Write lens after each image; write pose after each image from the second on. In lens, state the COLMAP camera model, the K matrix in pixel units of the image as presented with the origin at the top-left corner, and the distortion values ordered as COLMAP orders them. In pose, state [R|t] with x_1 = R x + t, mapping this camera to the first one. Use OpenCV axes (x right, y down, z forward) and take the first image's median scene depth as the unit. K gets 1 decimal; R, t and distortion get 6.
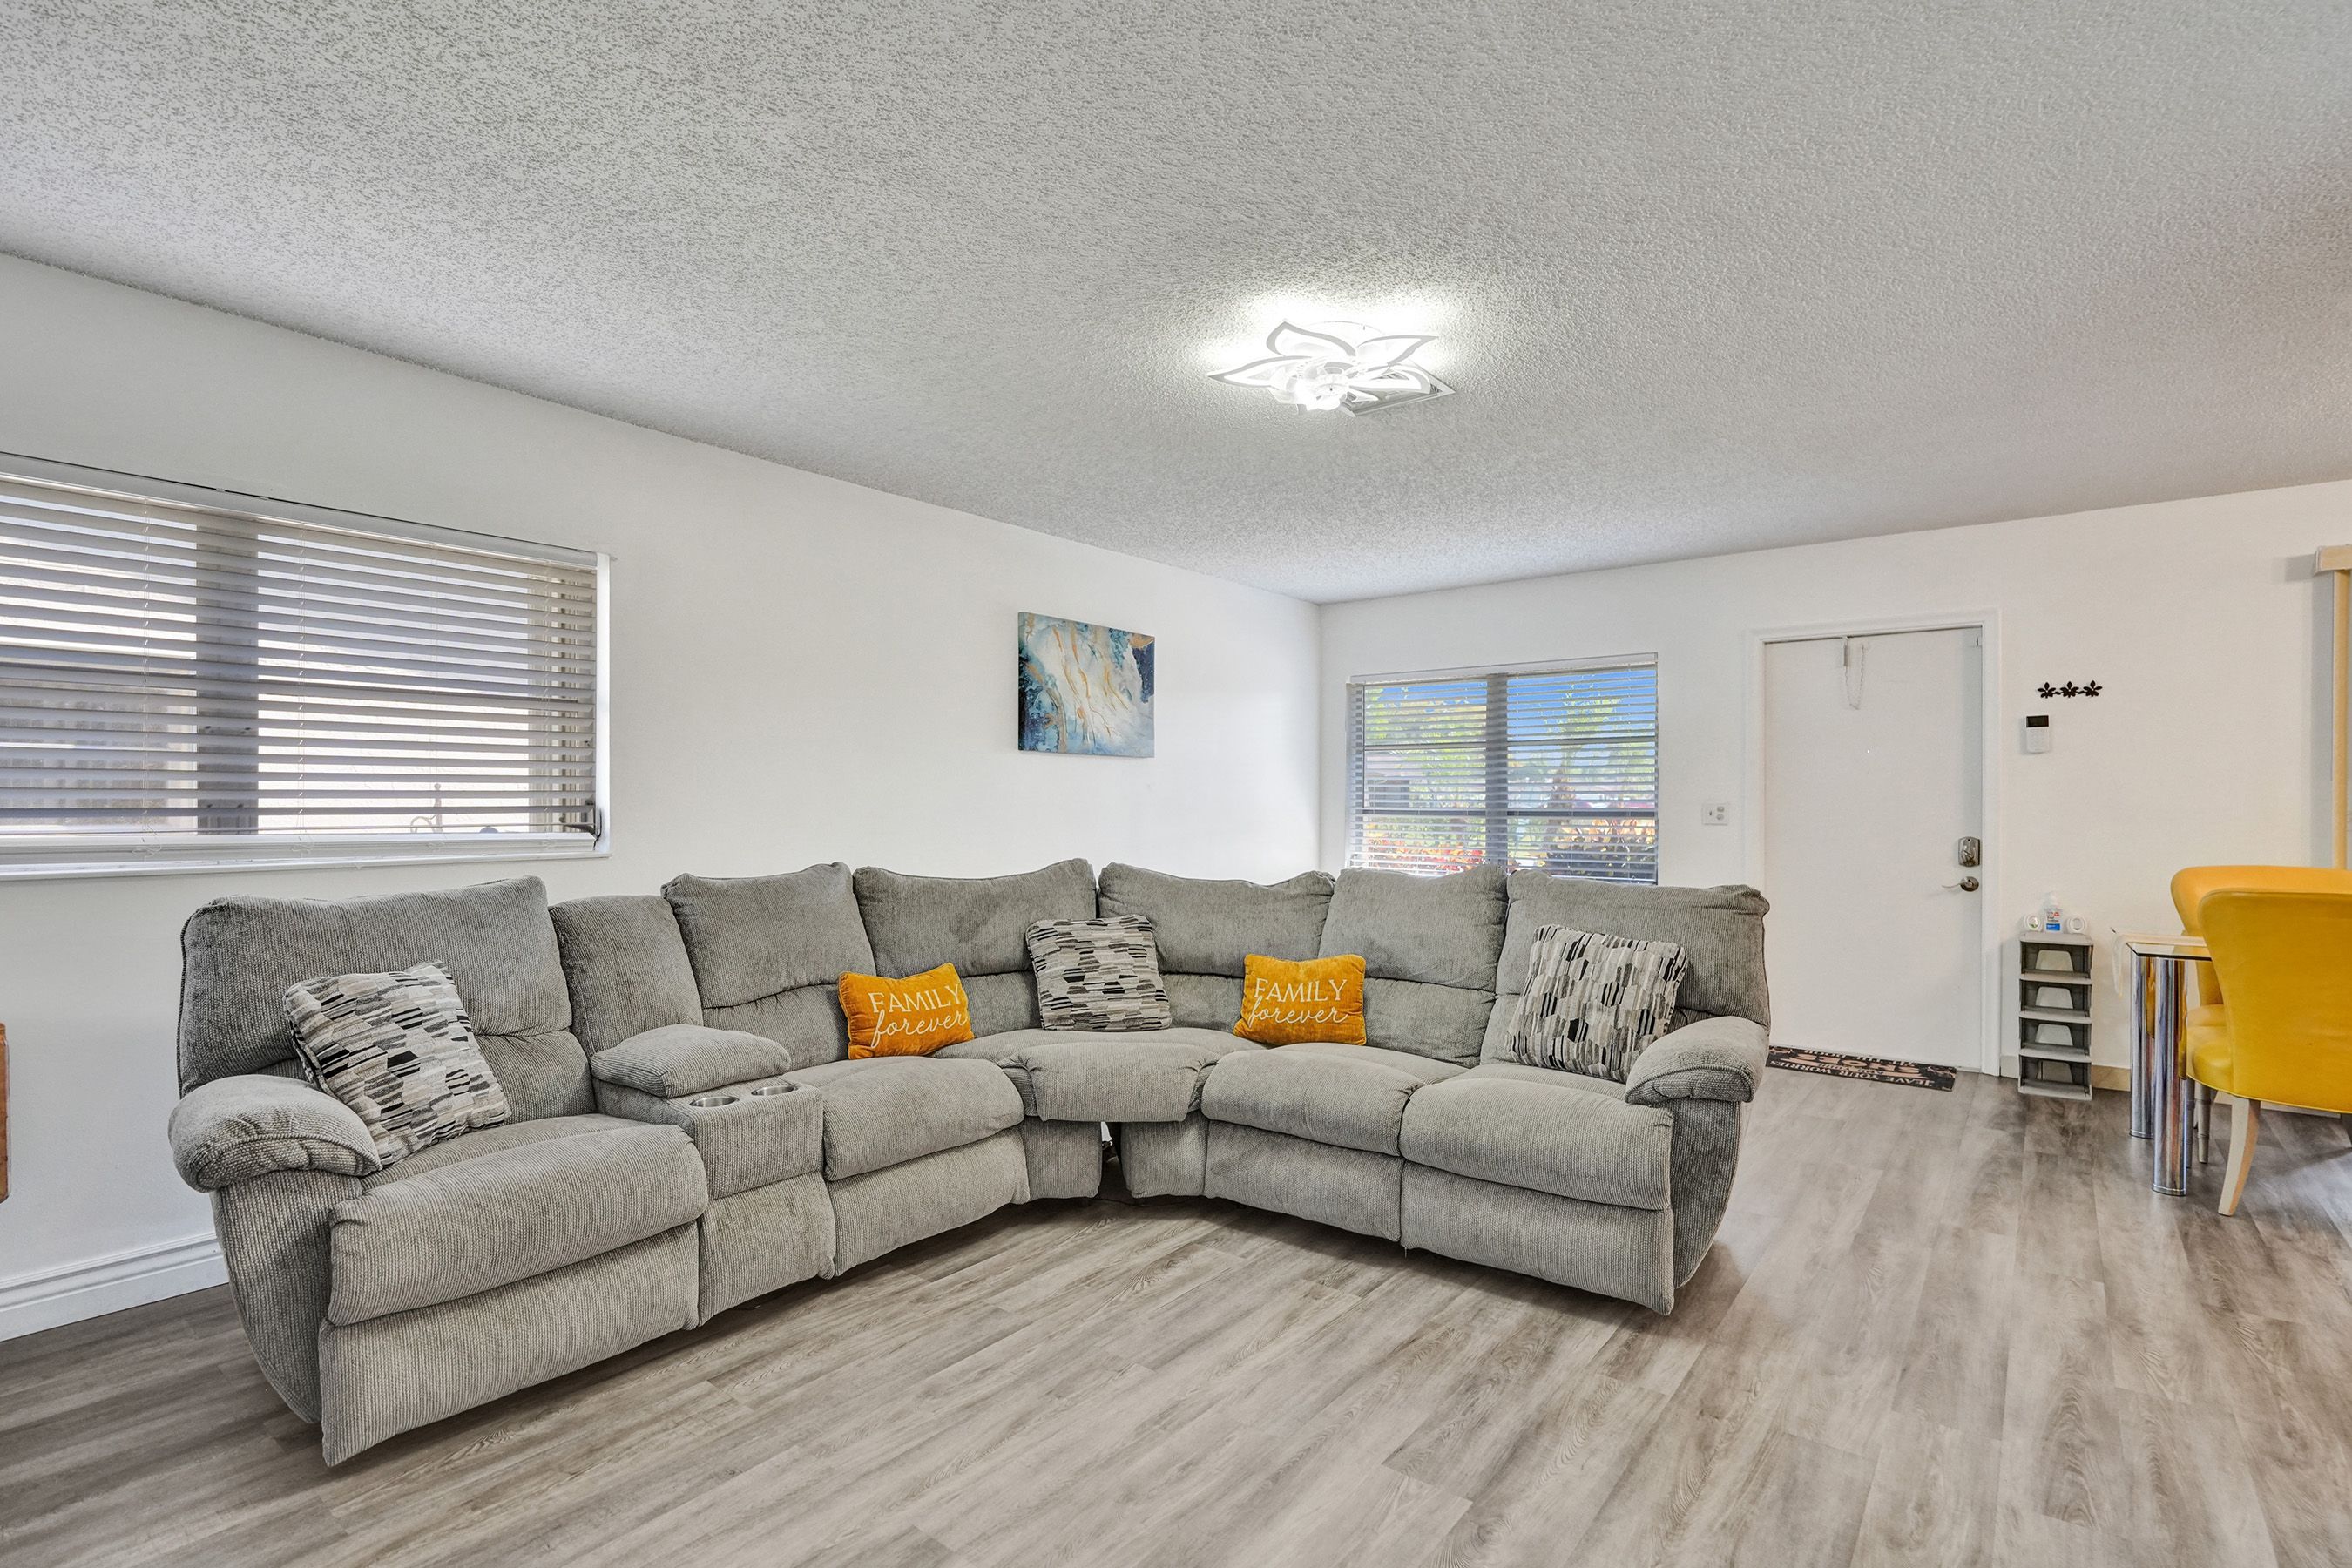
lens RADIAL K [[1095.9, 0, 1214.4], [0, 1095.9, 784.8], [0, 0, 1]] dist [-0.004546, 0.001629]
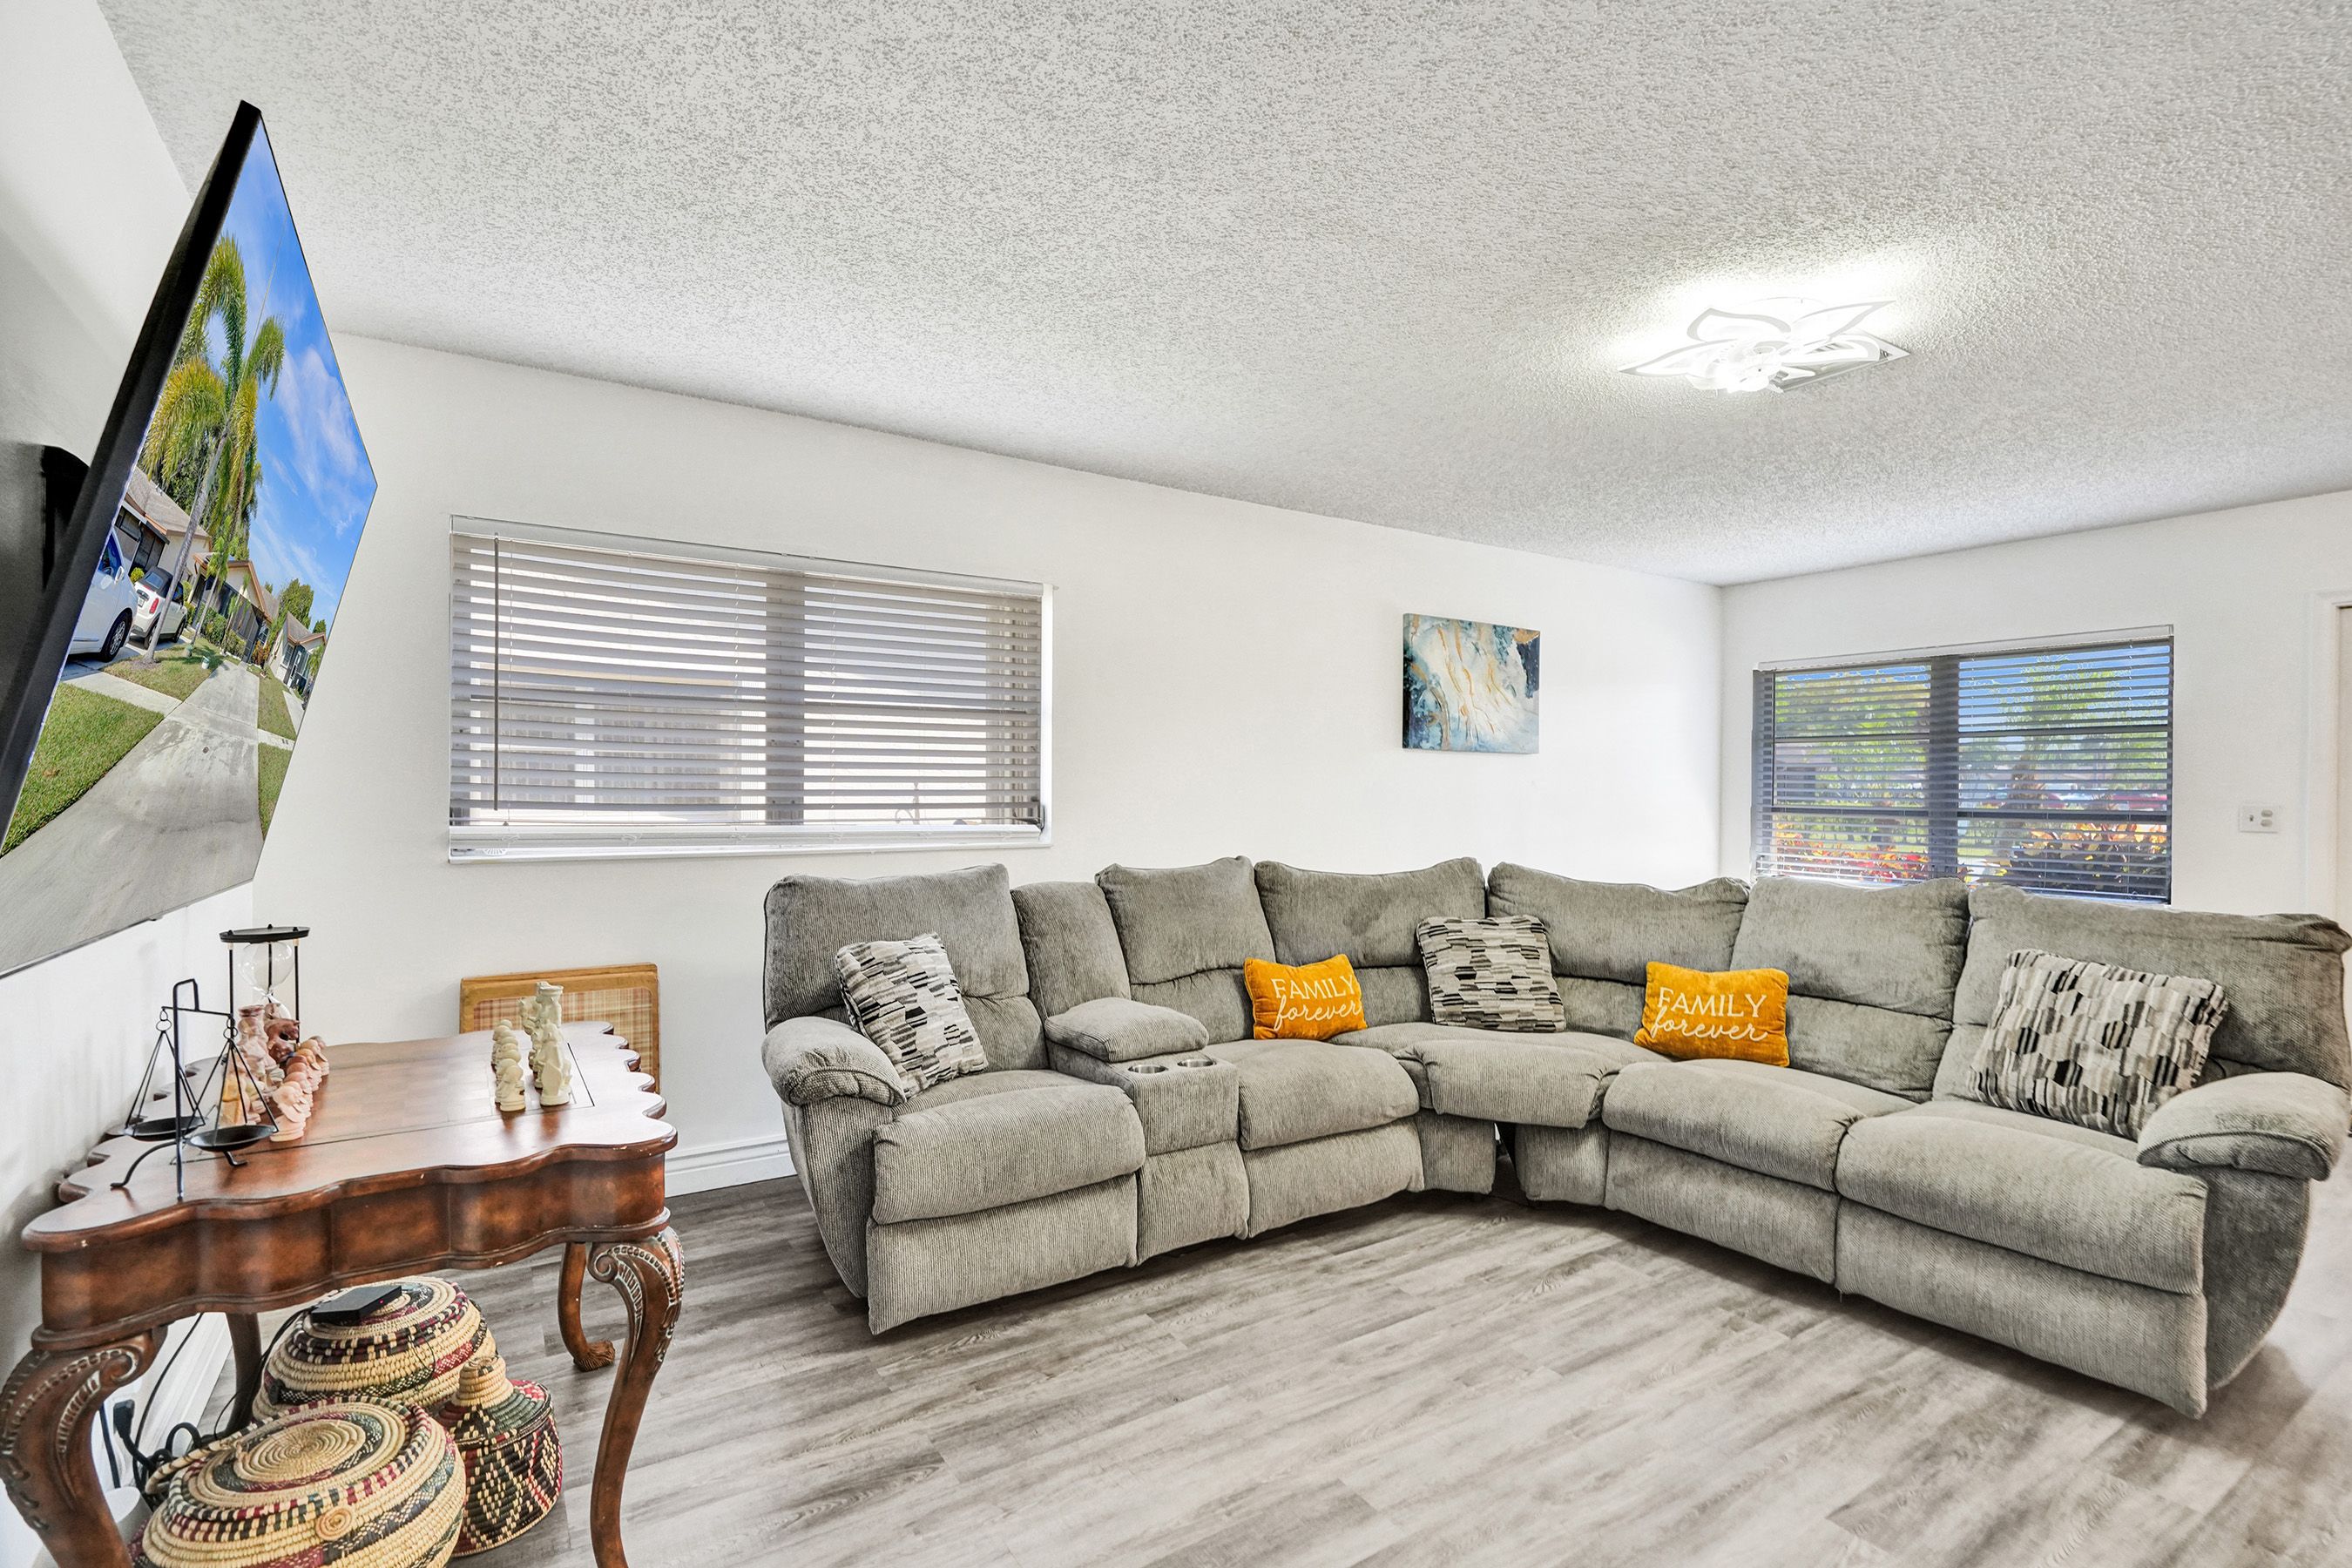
lens RADIAL K [[1095.9, 0, 1195.3], [0, 1095.9, 782.4], [0, 0, 1]] dist [-0.004546, 0.001629]
pose [[0.944878, 0.002363, -0.327414, -0.038981], [0.001540, 0.999931, 0.011662, -0.017835], [0.327419, -0.011523, 0.944809, -0.043964]]
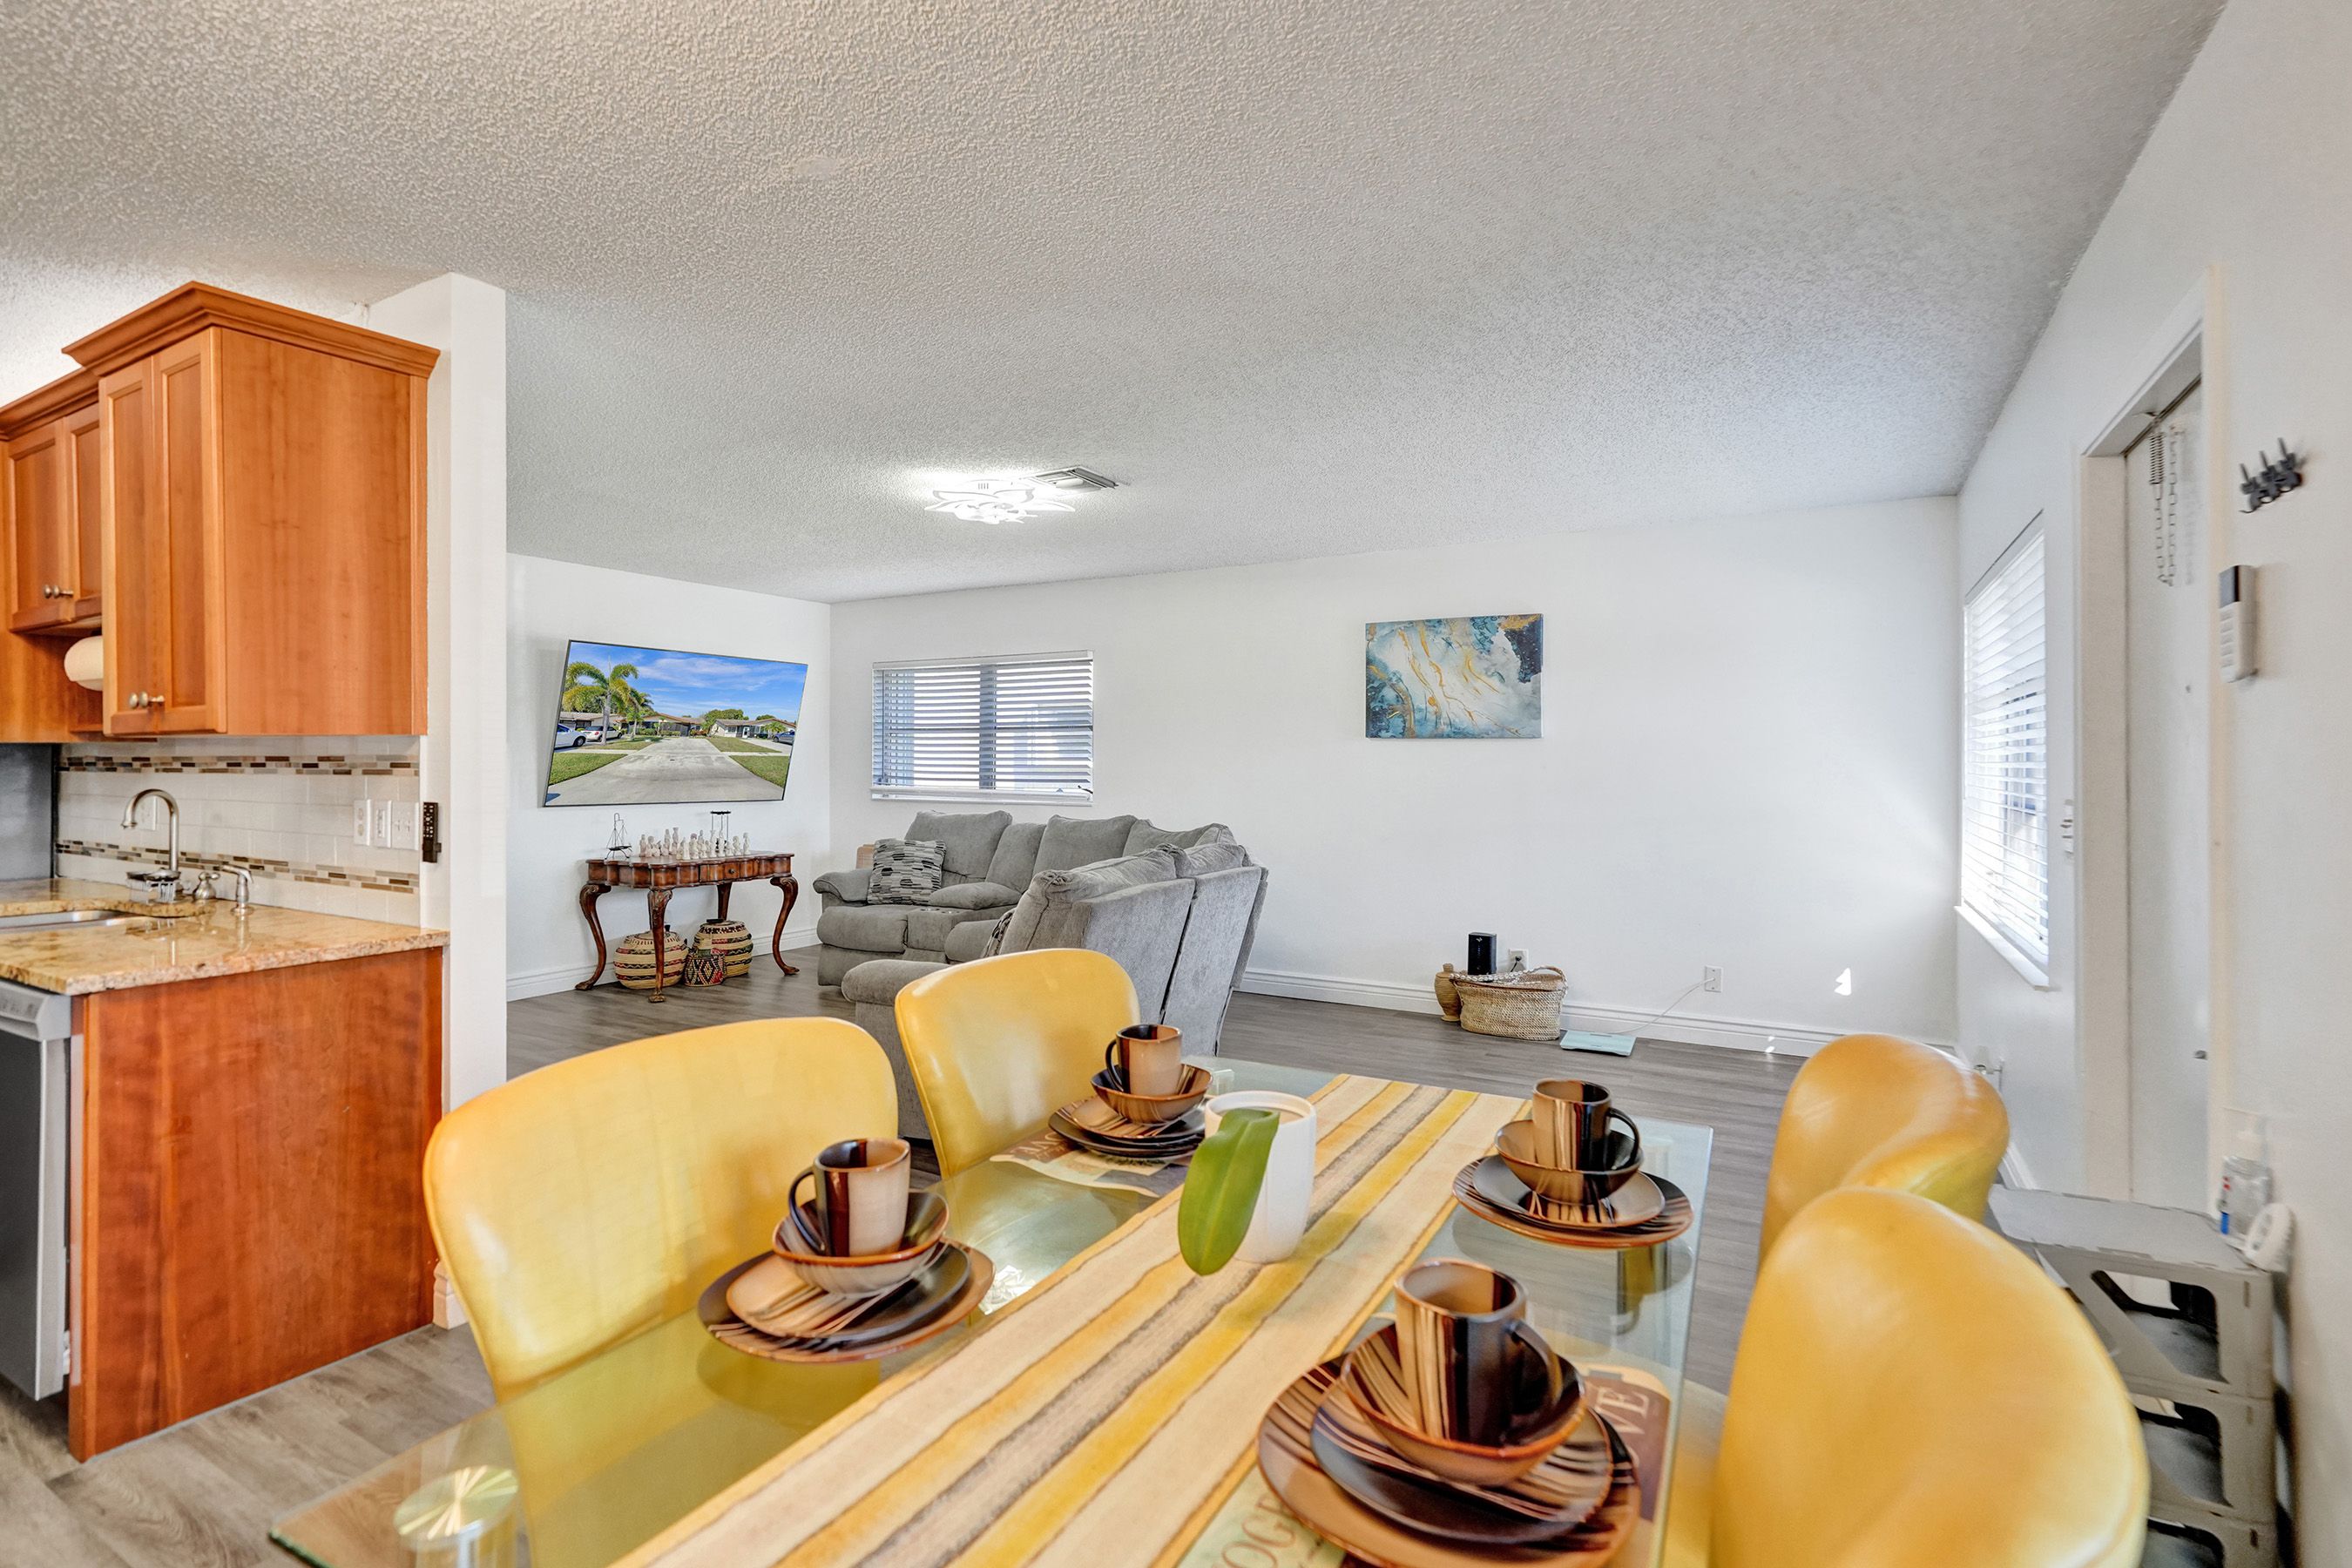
lens RADIAL K [[1095.9, 0, 1199.3], [0, 1095.9, 756.3], [0, 0, 1]] dist [-0.004546, 0.001629]
pose [[0.137188, 0.000769, -0.990545, 1.417083], [0.016562, 0.999858, 0.003070, -0.025850], [0.990407, -0.016826, 0.137156, 0.920389]]
